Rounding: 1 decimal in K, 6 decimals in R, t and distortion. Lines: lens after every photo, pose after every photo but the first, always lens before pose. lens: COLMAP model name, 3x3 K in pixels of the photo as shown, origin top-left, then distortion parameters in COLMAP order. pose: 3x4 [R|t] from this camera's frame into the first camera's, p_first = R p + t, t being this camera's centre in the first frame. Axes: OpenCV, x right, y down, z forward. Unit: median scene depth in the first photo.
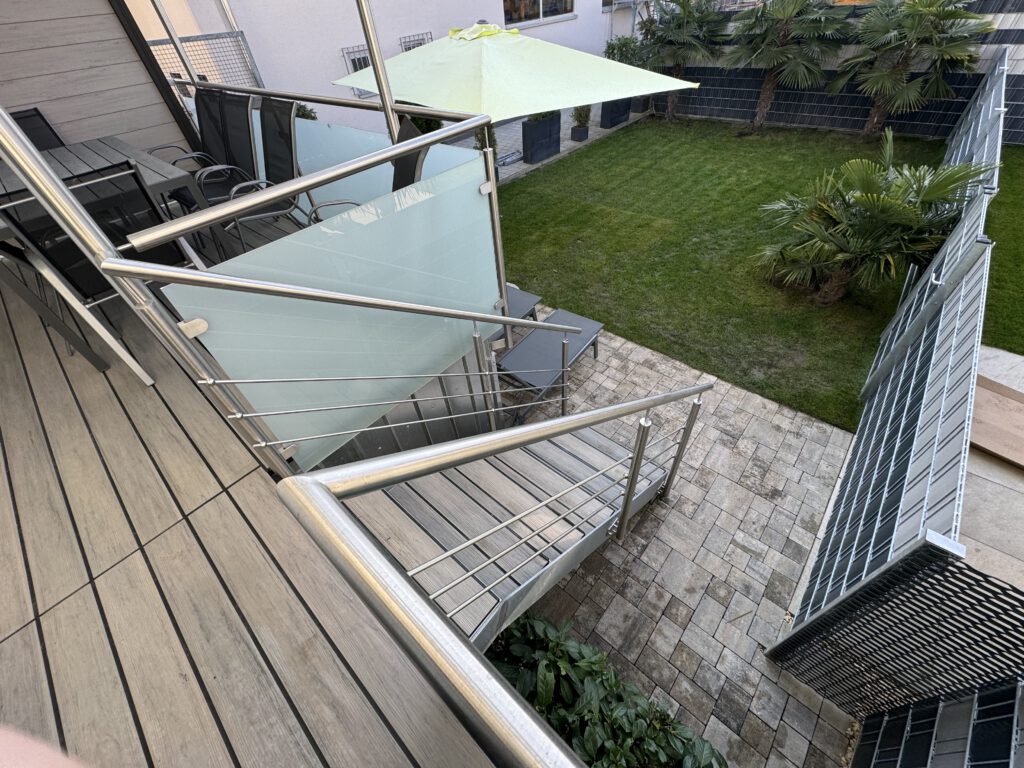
lens RADIAL K [[404.8, 0, 512.8], [0, 404.8, 383.2], [0, 0, 1]] dist [-0.001094, -0.000244]
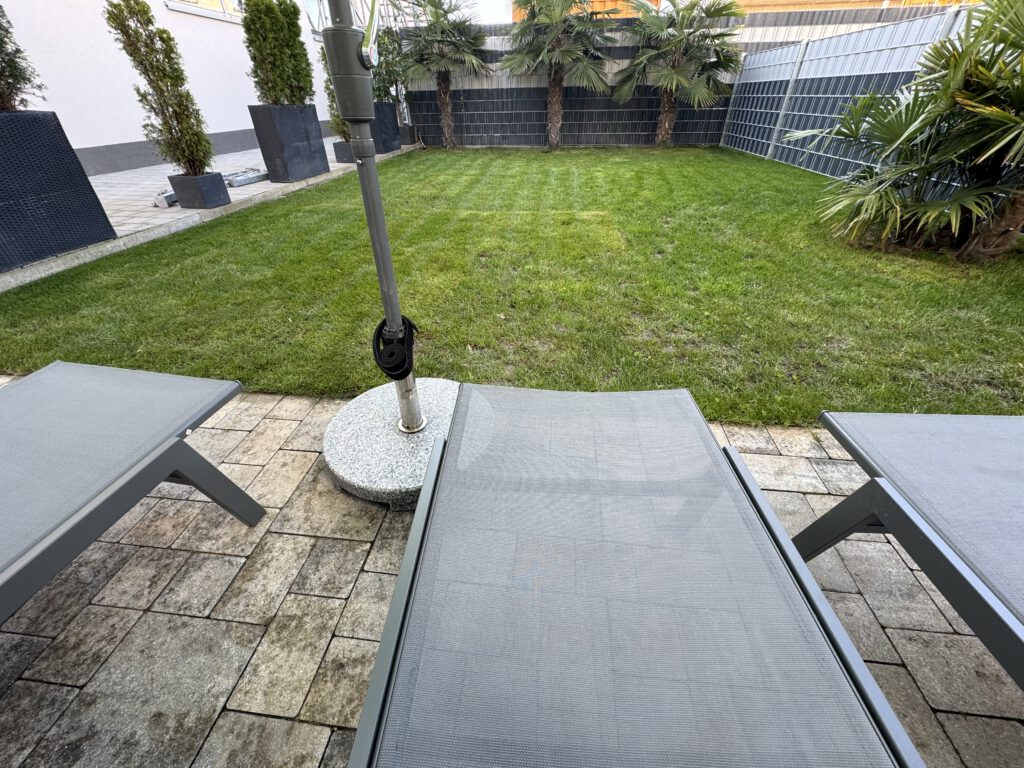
lens RADIAL K [[404.8, 0, 512.8], [0, 404.8, 383.2], [0, 0, 1]] dist [-0.001094, -0.000244]
pose [[0.819138, -0.278759, 0.501305, -0.057257], [0.368438, 0.925538, -0.087369, -0.120955], [-0.439621, 0.256267, 0.860849, 0.452194]]
